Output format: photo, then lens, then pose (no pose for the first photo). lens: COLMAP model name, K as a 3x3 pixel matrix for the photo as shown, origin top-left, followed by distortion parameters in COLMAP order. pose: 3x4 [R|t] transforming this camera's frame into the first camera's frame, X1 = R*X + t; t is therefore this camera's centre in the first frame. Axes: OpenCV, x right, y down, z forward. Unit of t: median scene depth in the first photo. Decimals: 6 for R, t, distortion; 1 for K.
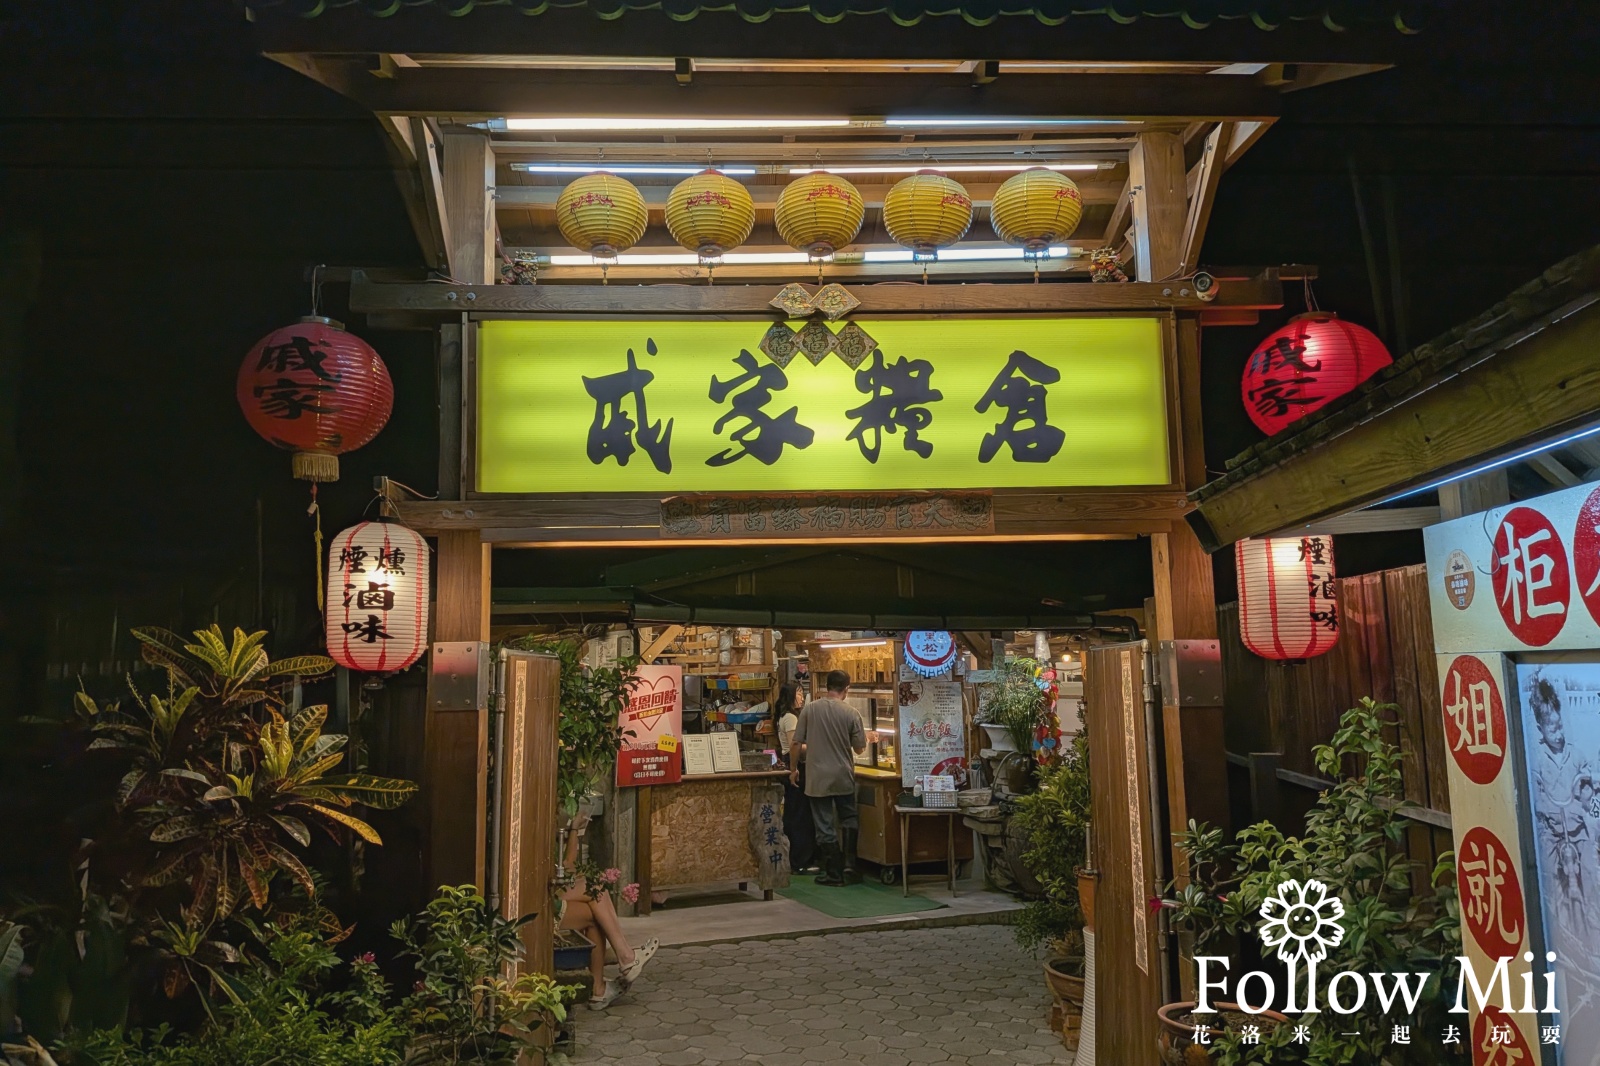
lens RADIAL K [[1129.2, 0, 799.7], [0, 1129.2, 551.8], [0, 0, 1]] dist [0.052321, -0.002981]
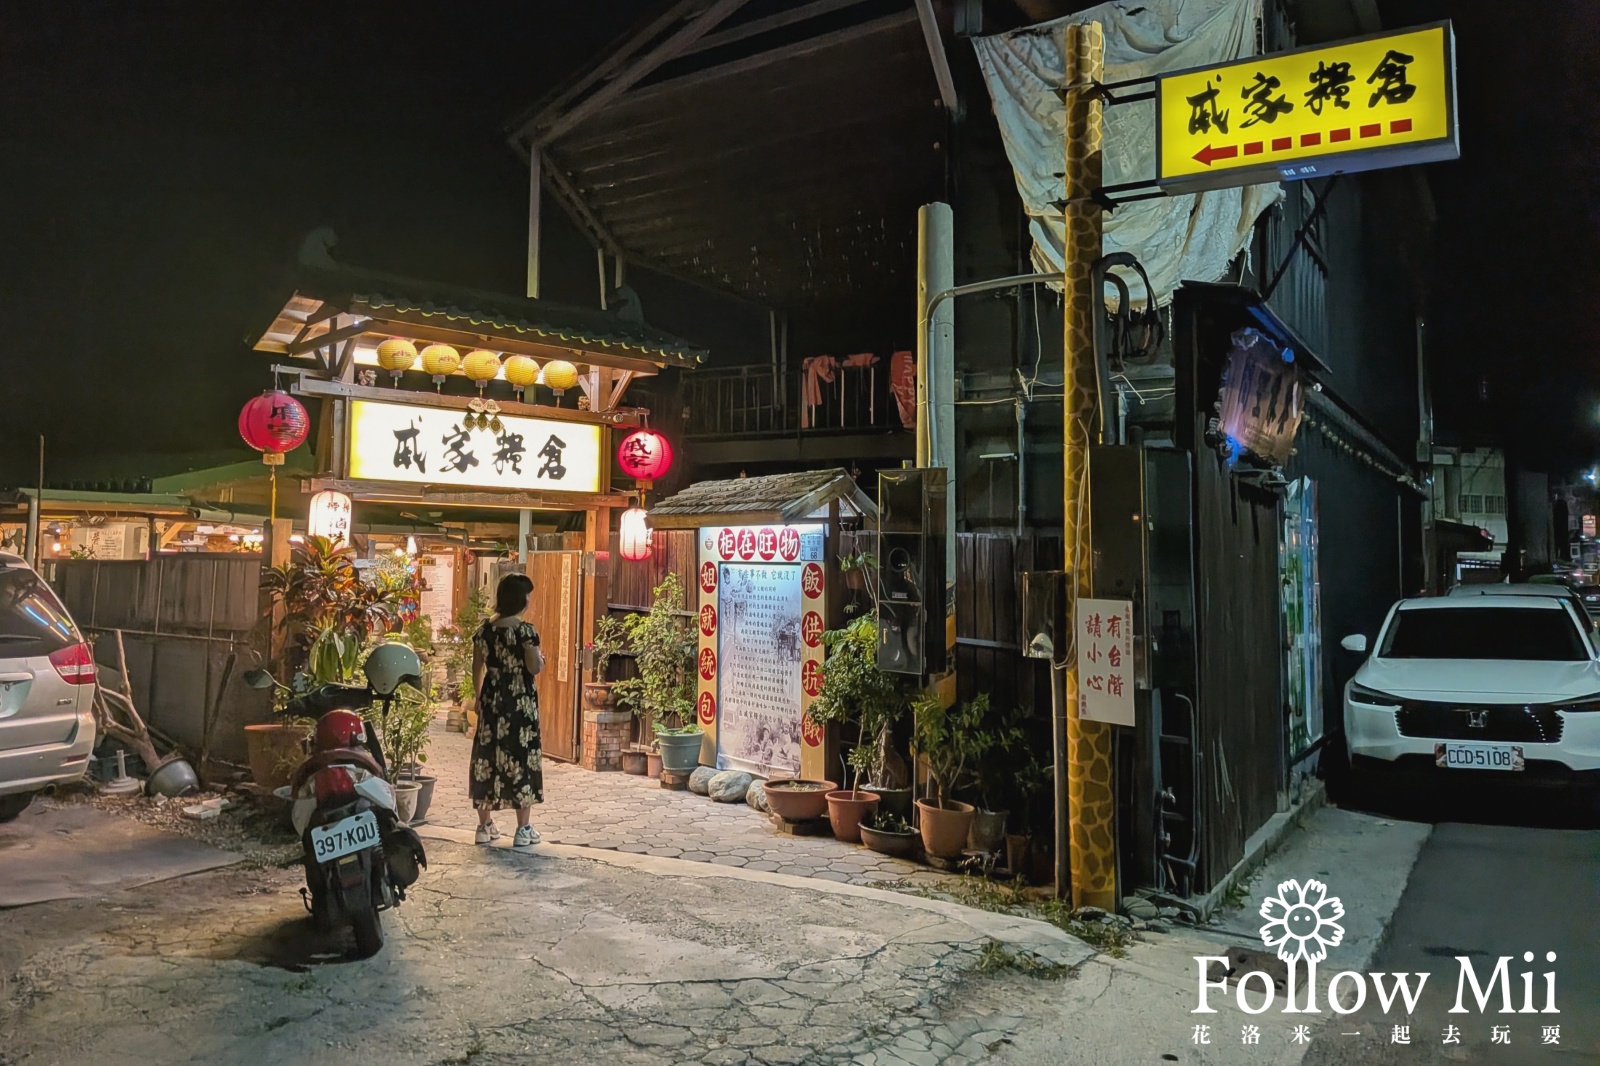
lens RADIAL K [[1129.2, 0, 799.7], [0, 1129.2, 551.8], [0, 0, 1]] dist [0.052321, -0.002981]
pose [[0.736877, 0.038685, 0.674919, -1.119806], [-0.102868, 0.993152, 0.055386, -0.117754], [-0.668154, -0.110240, 0.735810, -1.274156]]
